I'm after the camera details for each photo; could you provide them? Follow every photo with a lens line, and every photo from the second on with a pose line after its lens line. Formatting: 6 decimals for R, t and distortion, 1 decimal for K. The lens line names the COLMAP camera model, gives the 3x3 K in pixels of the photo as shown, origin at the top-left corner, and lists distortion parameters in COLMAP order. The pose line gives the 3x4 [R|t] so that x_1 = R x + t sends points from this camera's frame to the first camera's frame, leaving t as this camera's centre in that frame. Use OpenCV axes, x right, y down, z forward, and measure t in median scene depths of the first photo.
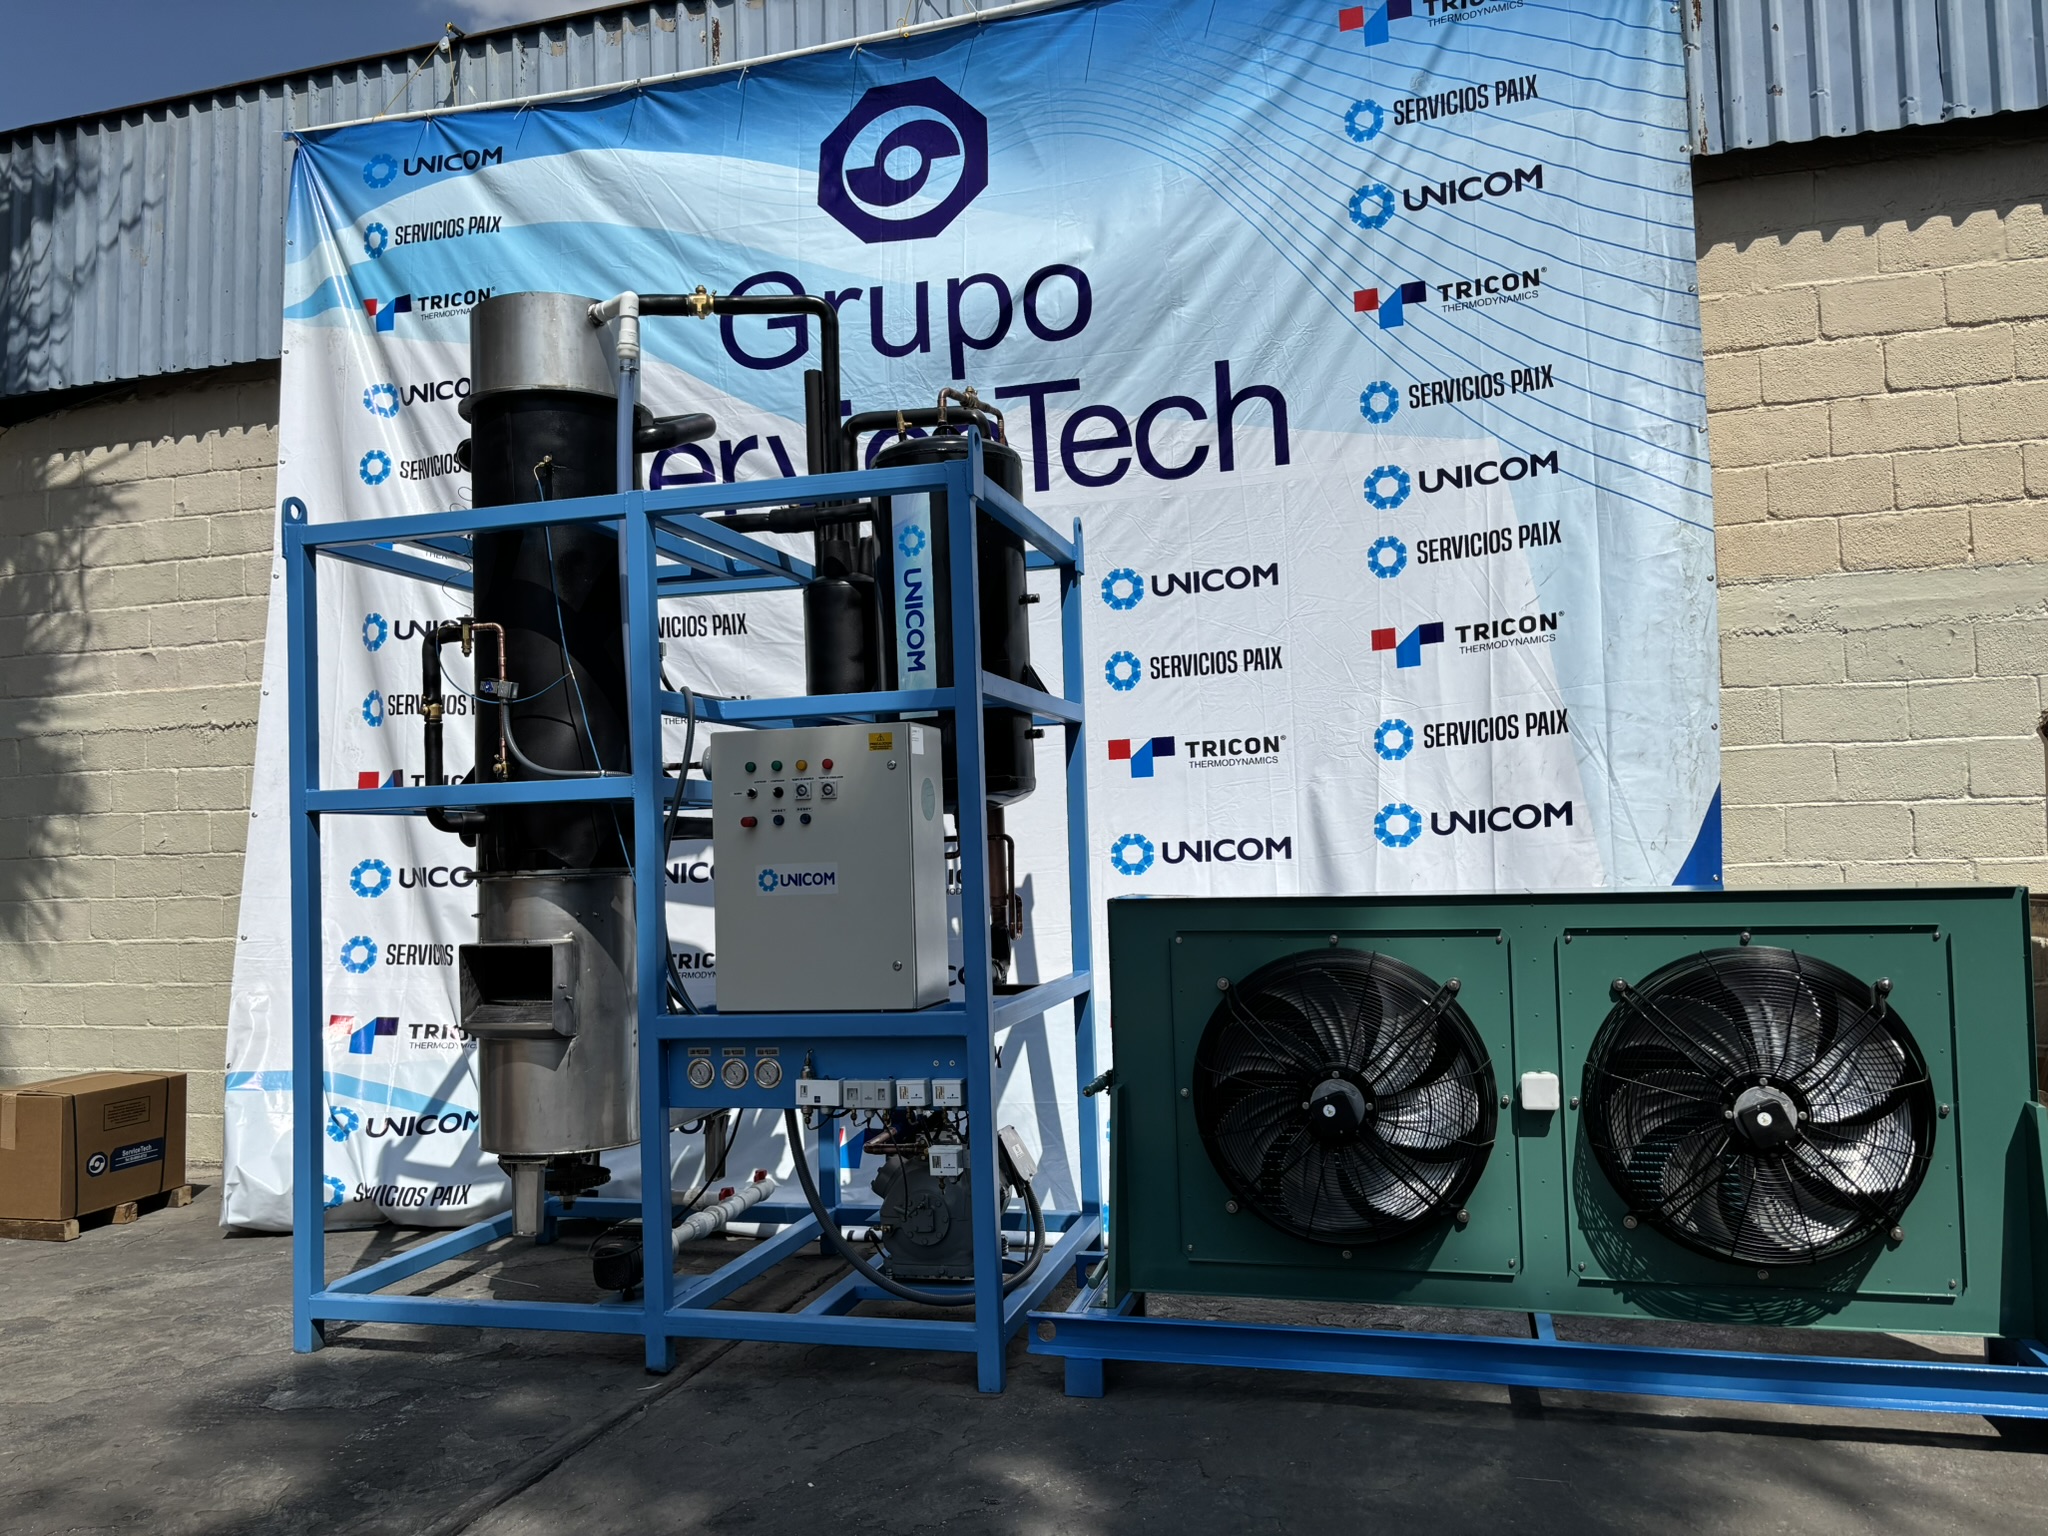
lens RADIAL K [[1554.7, 0, 1022.7], [0, 1554.7, 779.1], [0, 0, 1]] dist [-0.016035, 0.006963]
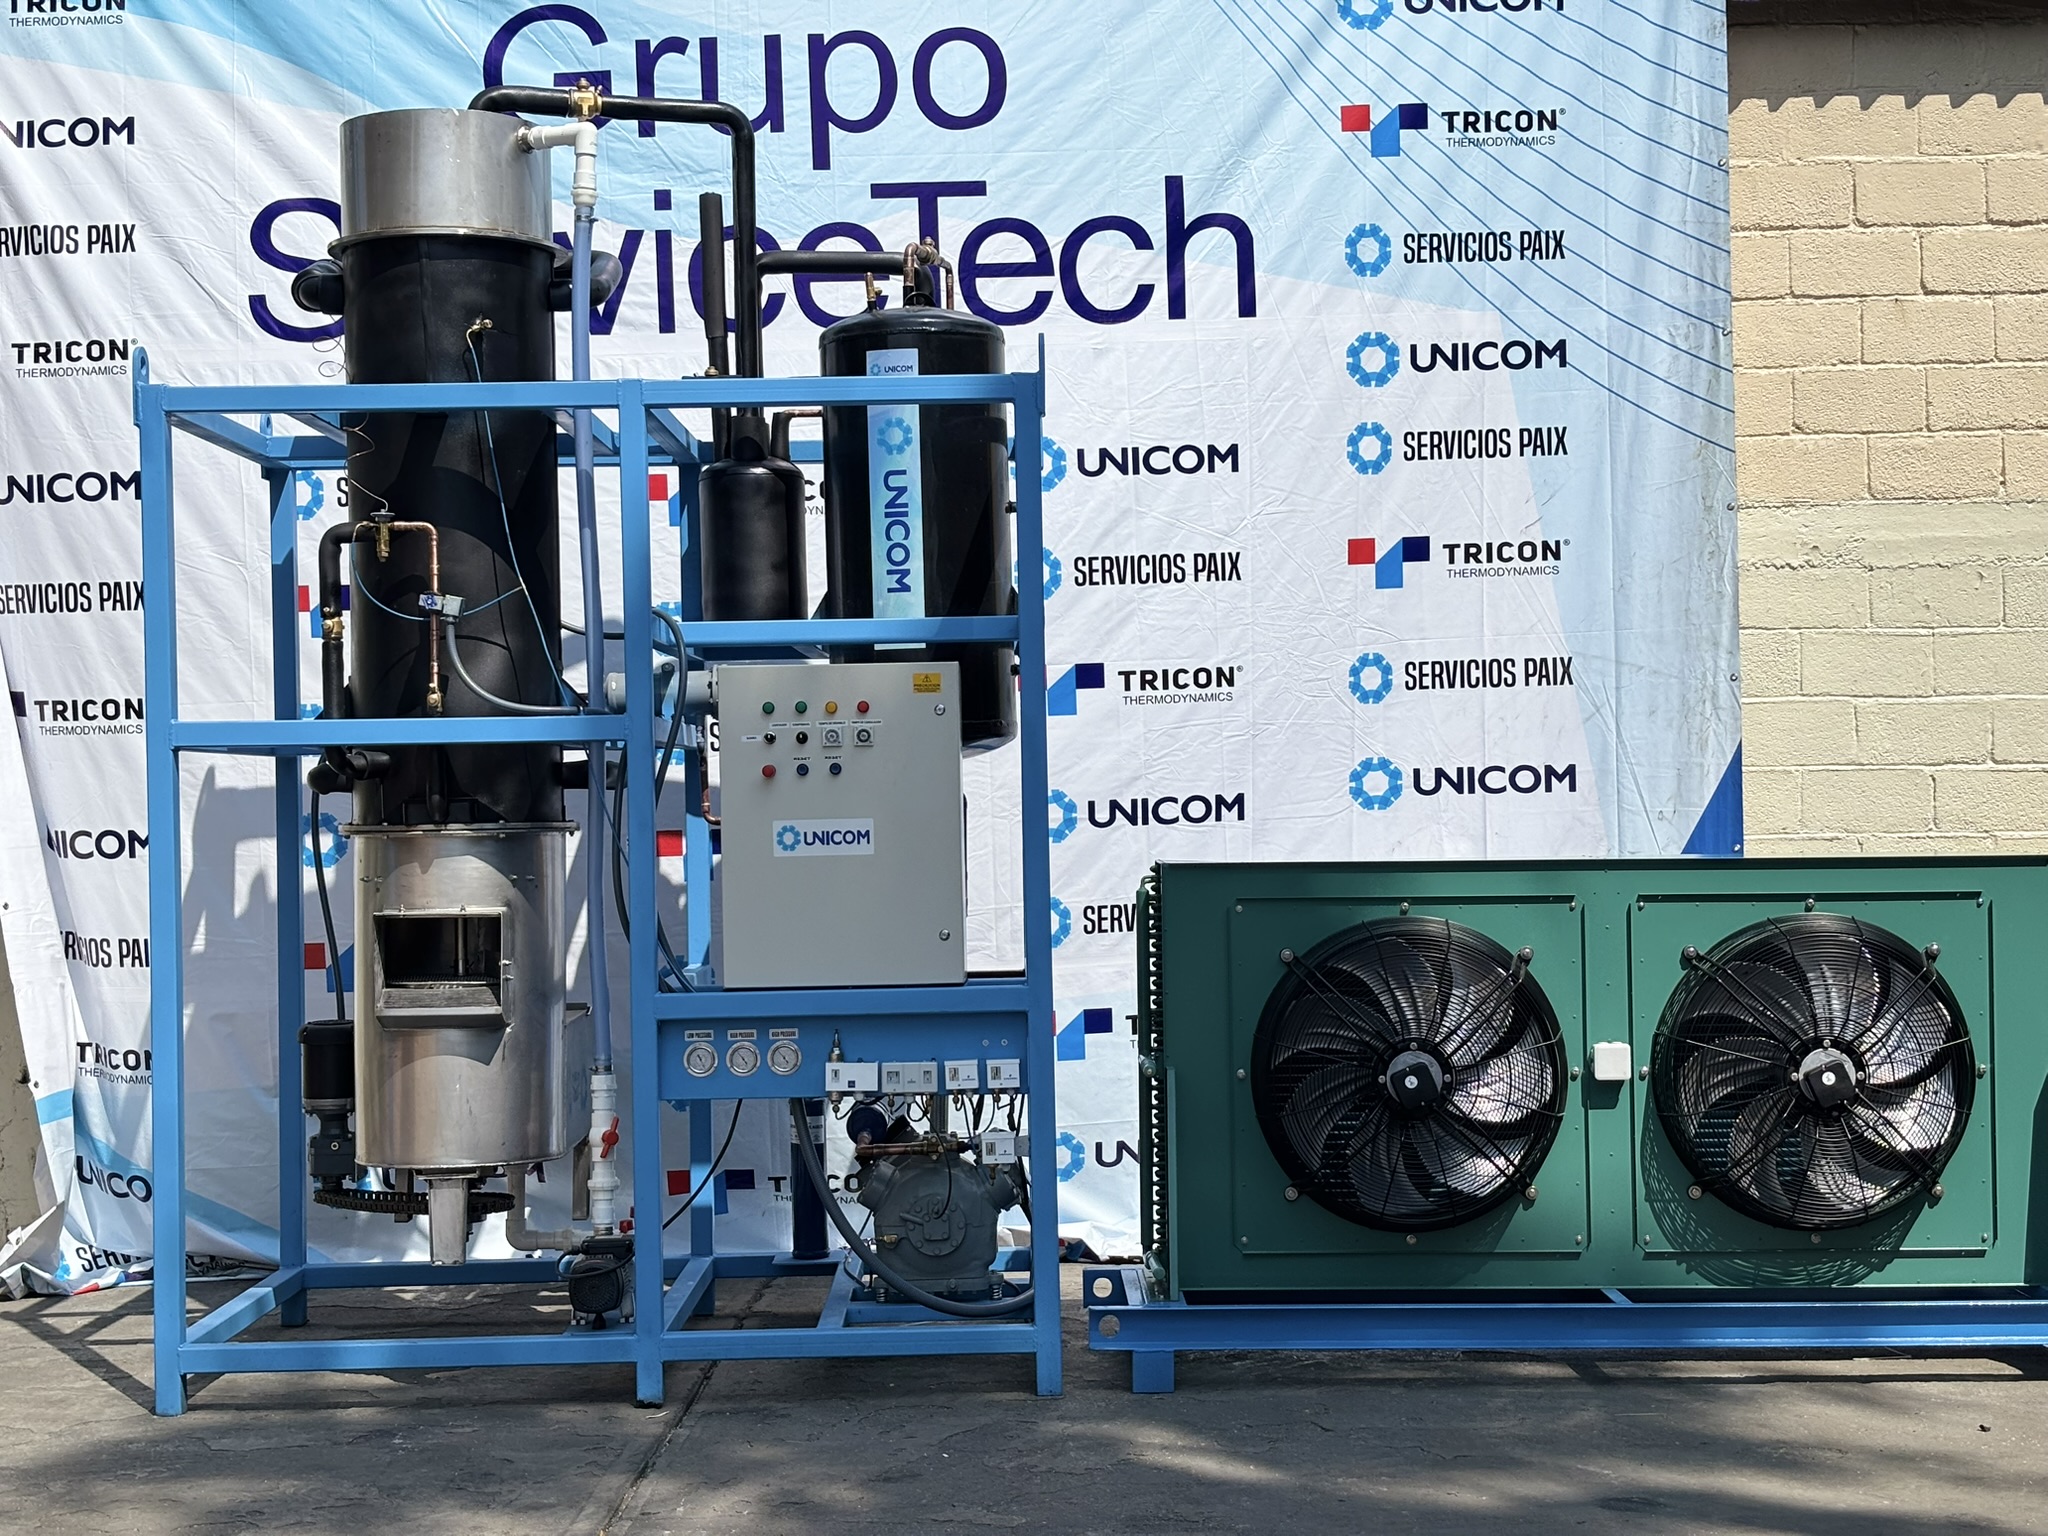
lens RADIAL K [[3101.1, 0, 1023.8], [0, 3101.1, 764.5], [0, 0, 1]] dist [-0.011914, 0.000000]
pose [[0.963383, 0.017146, 0.267579, -0.463583], [-0.024873, 0.999365, 0.025516, -0.021927], [-0.266971, -0.031237, 0.963198, -0.654223]]
